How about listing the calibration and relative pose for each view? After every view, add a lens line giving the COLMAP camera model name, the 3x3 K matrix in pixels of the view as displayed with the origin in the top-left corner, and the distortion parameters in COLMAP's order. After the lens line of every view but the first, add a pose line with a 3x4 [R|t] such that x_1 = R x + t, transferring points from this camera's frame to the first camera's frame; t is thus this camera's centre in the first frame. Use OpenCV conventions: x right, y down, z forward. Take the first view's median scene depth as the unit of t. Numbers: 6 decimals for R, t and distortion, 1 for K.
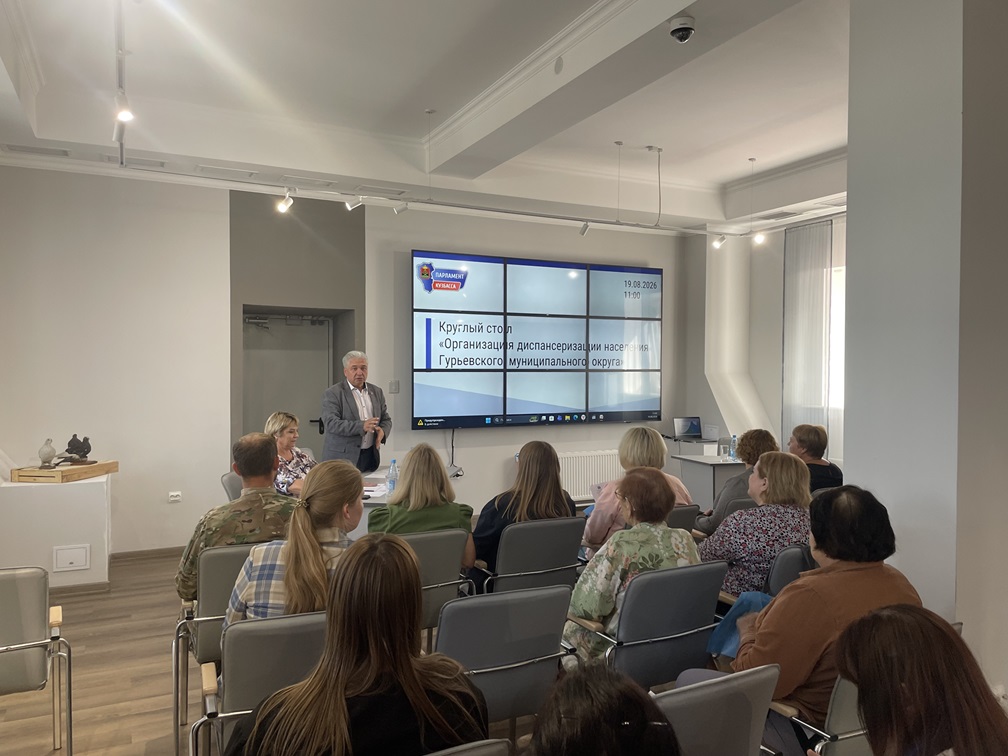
lens RADIAL K [[755.7, 0, 501.9], [0, 755.7, 392.7], [0, 0, 1]] dist [0.058765, -0.004787]
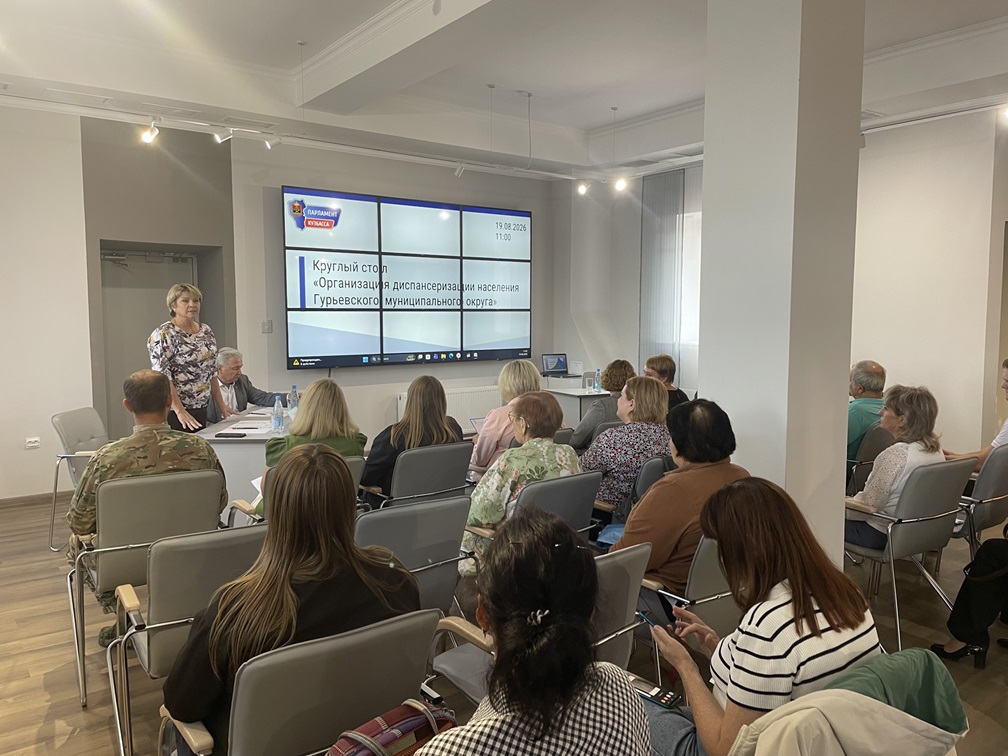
lens RADIAL K [[760.2, 0, 502.0], [0, 760.2, 376.0], [0, 0, 1]] dist [0.098419, -0.126971]
pose [[0.984141, -0.018538, 0.176418, -0.019930], [0.009256, 0.998536, 0.053294, 0.006345], [-0.177148, -0.050816, 0.982872, -0.036673]]
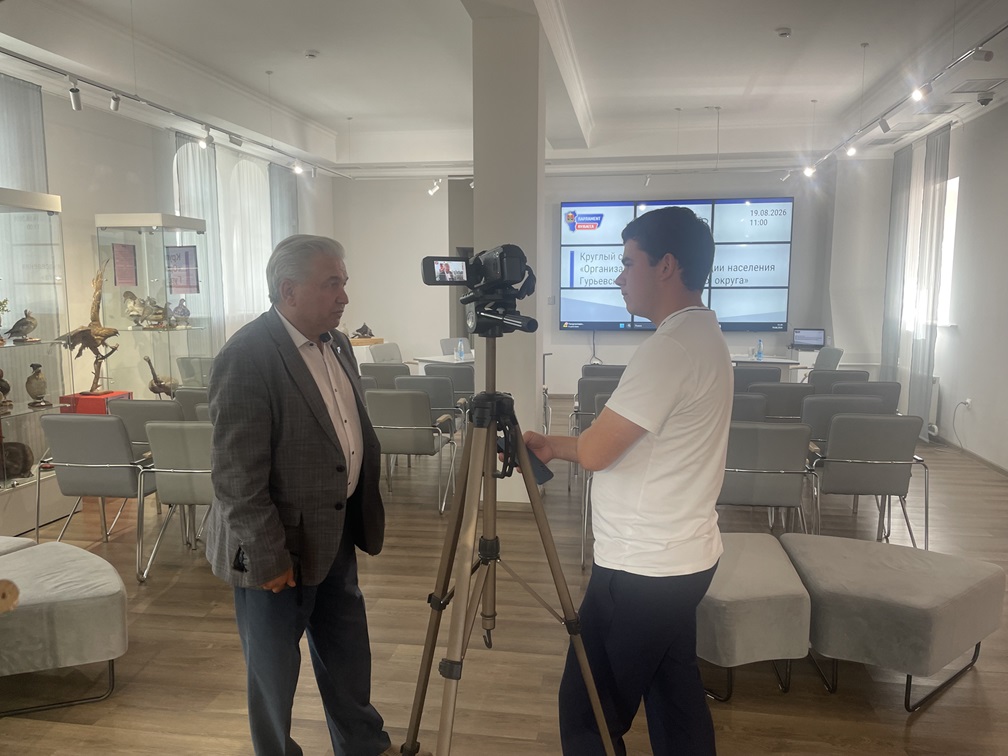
lens RADIAL K [[755.7, 0, 501.9], [0, 755.7, 392.7], [0, 0, 1]] dist [0.058765, -0.004787]
pose [[0.805040, 0.080042, -0.587796, 0.675619], [-0.016318, 0.993468, 0.112934, 0.006929], [0.592996, -0.081325, 0.801088, -0.238436]]
